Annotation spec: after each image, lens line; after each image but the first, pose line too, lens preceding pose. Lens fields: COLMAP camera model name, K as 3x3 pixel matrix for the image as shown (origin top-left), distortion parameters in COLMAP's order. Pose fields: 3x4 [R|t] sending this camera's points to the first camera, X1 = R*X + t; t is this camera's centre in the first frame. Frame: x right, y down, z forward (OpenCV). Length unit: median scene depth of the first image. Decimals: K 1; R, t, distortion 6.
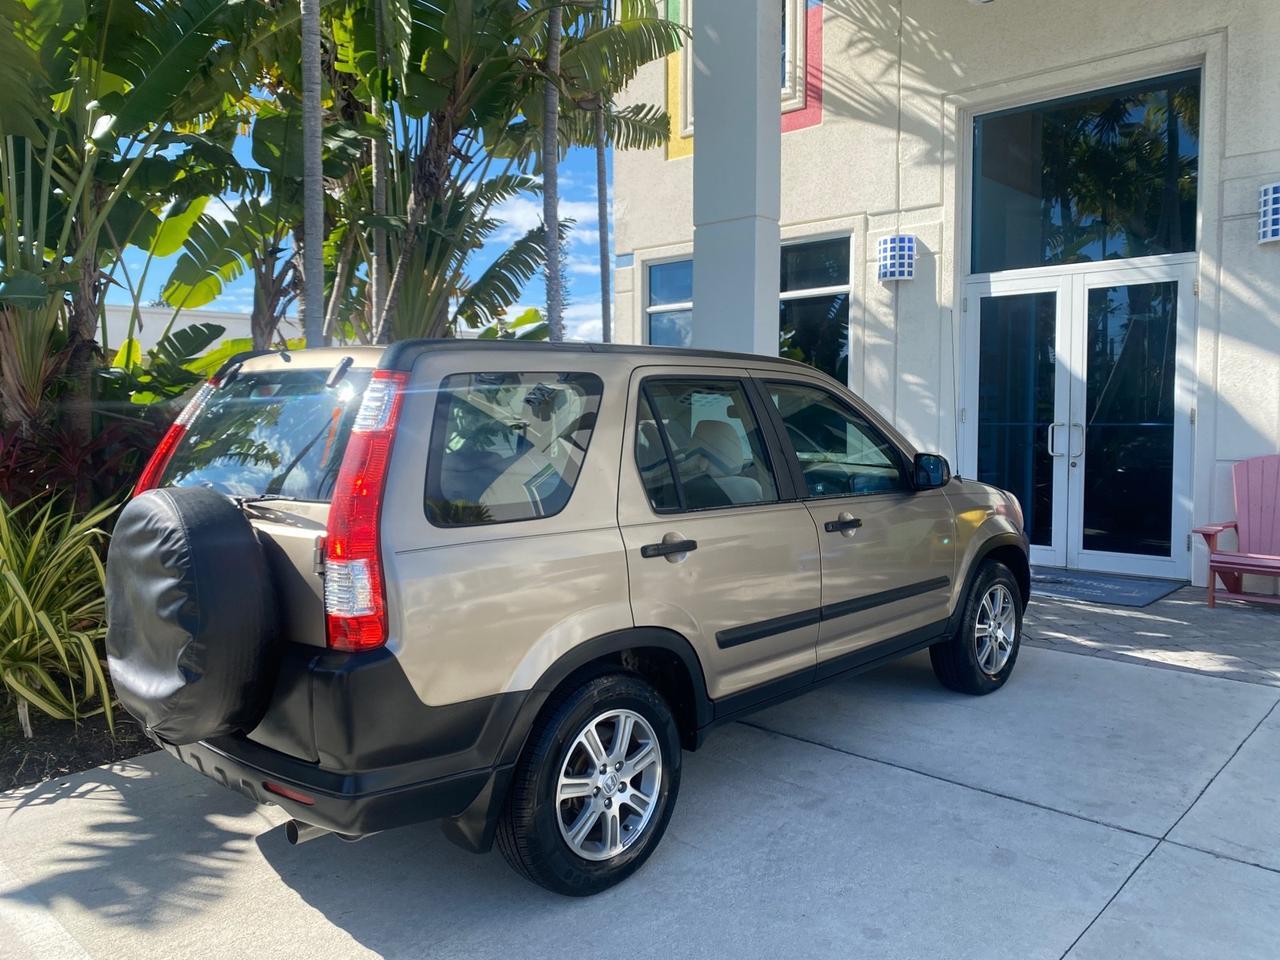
lens RADIAL K [[983.4, 0, 636.6], [0, 983.4, 474.5], [0, 0, 1]] dist [0.034644, -0.032295]
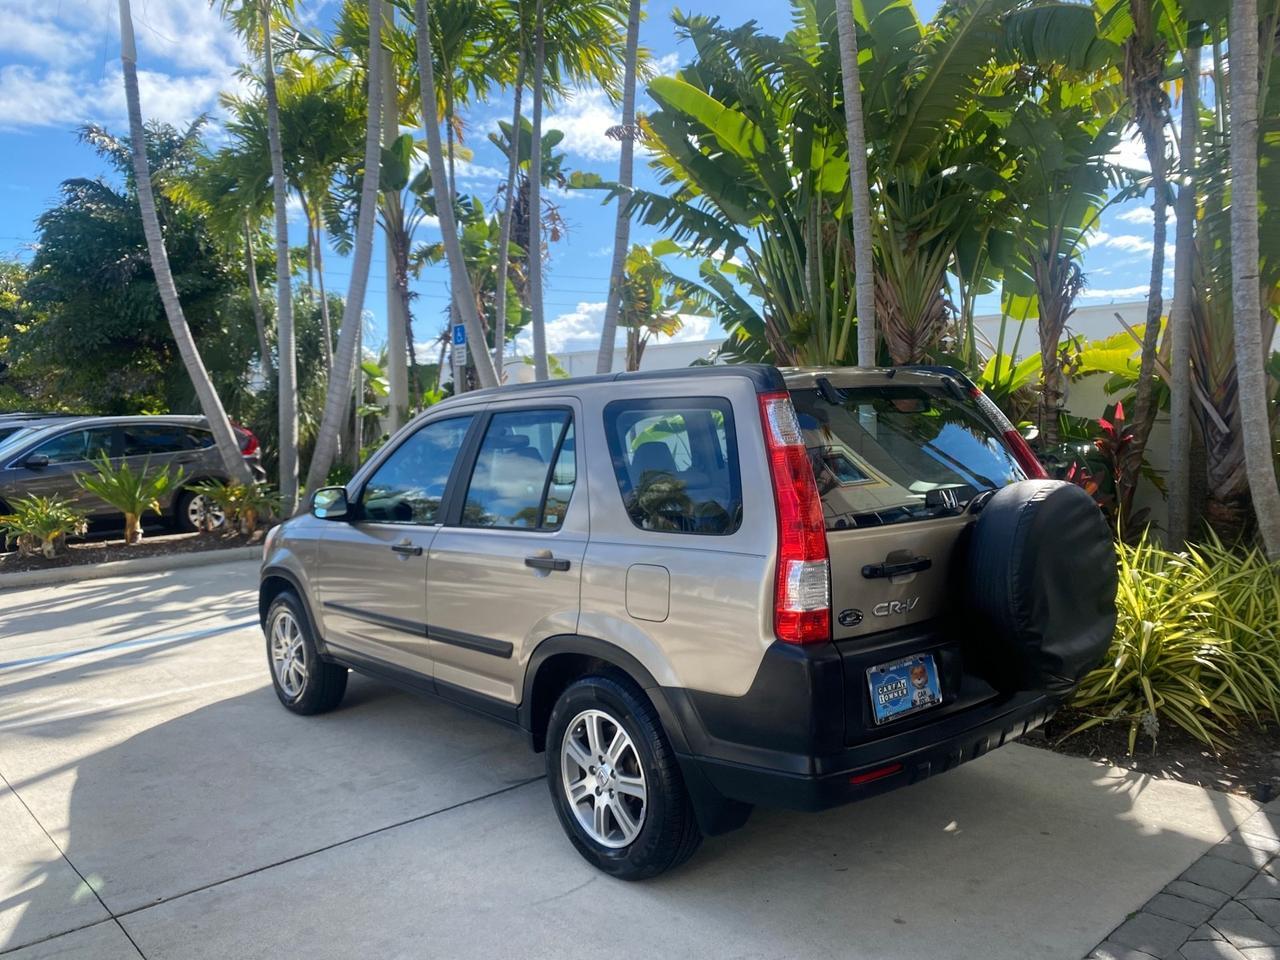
lens RADIAL K [[983.4, 0, 632.0], [0, 983.4, 473.7], [0, 0, 1]] dist [0.034644, -0.032295]
pose [[-0.094739, 0.068596, -0.993136, 0.634915], [-0.048645, 0.996112, 0.073442, -0.065645], [0.994313, 0.055269, -0.091034, 0.708155]]
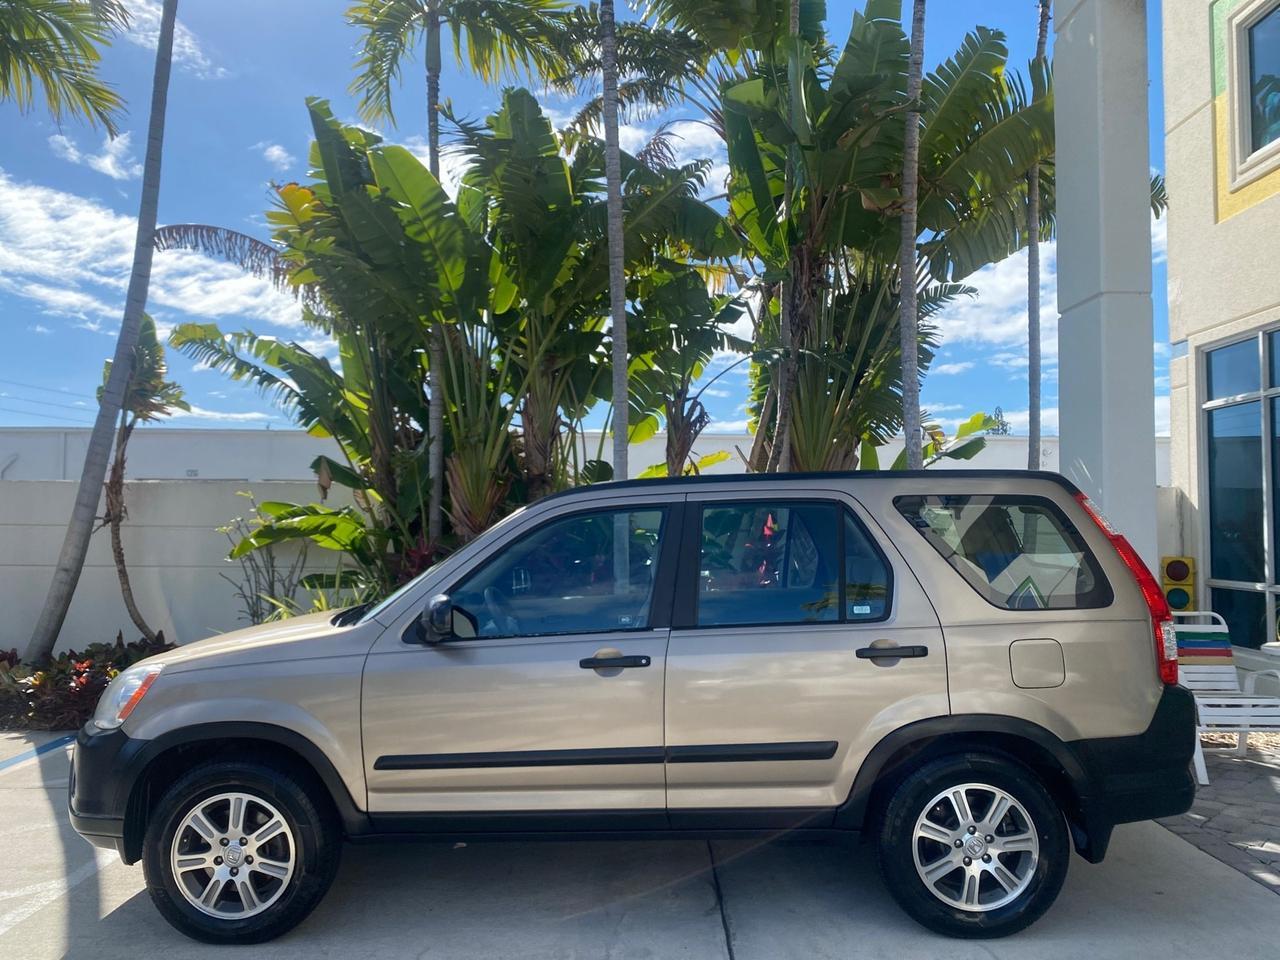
lens RADIAL K [[983.4, 0, 636.6], [0, 983.4, 473.4], [0, 0, 1]] dist [0.034644, -0.032295]
pose [[0.678829, -0.030286, -0.733671, 0.446924], [-0.054613, 0.994299, -0.091576, -0.021869], [0.732262, 0.102232, 0.673306, 0.192762]]
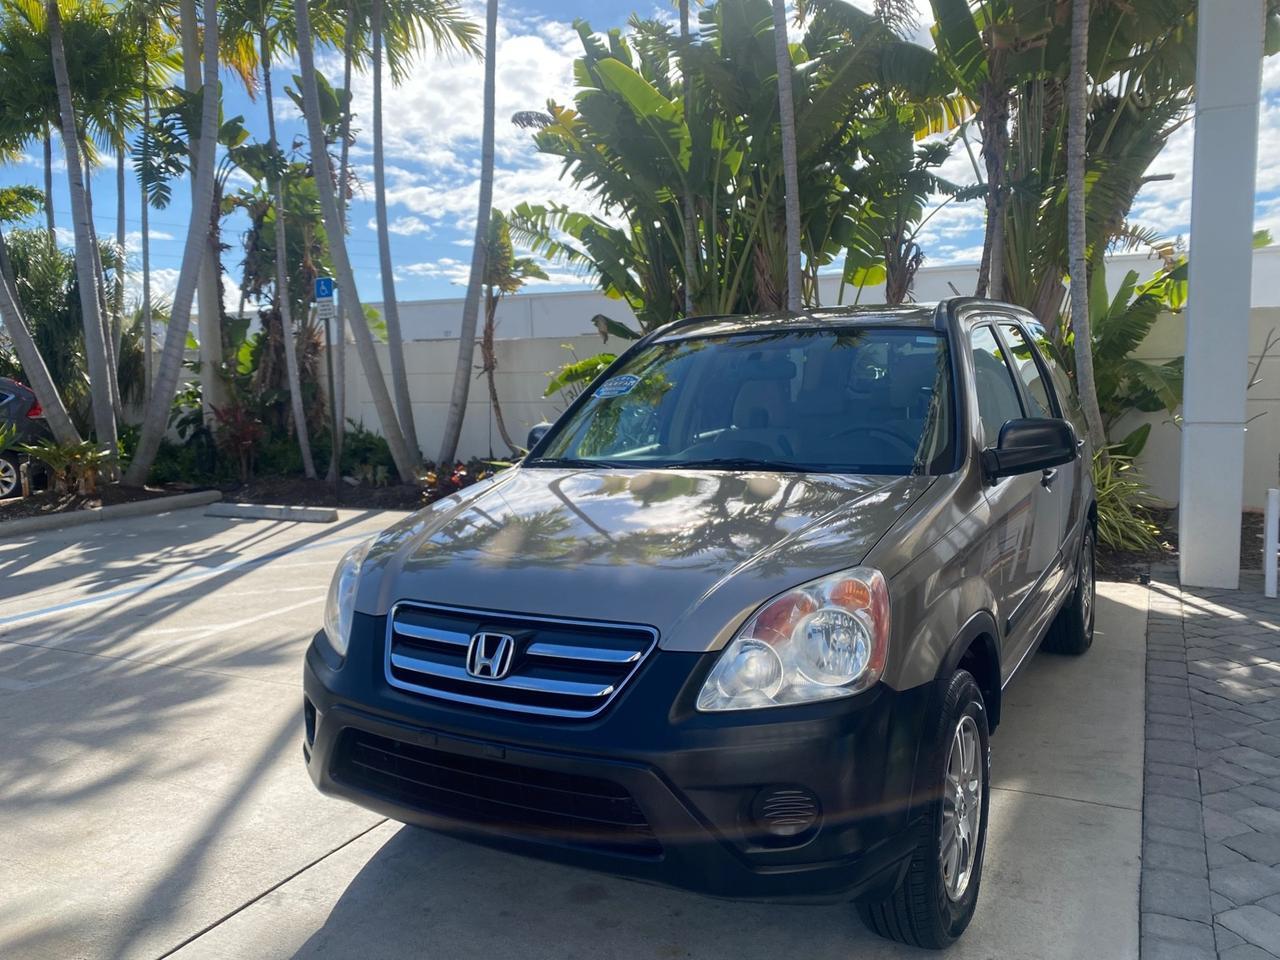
lens RADIAL K [[983.4, 0, 633.5], [0, 983.4, 470.5], [0, 0, 1]] dist [0.034644, -0.032295]
pose [[0.263114, 0.096827, -0.959893, 0.784696], [-0.039781, 0.995193, 0.089484, -0.028087], [0.963944, 0.014641, 0.265701, 0.351382]]
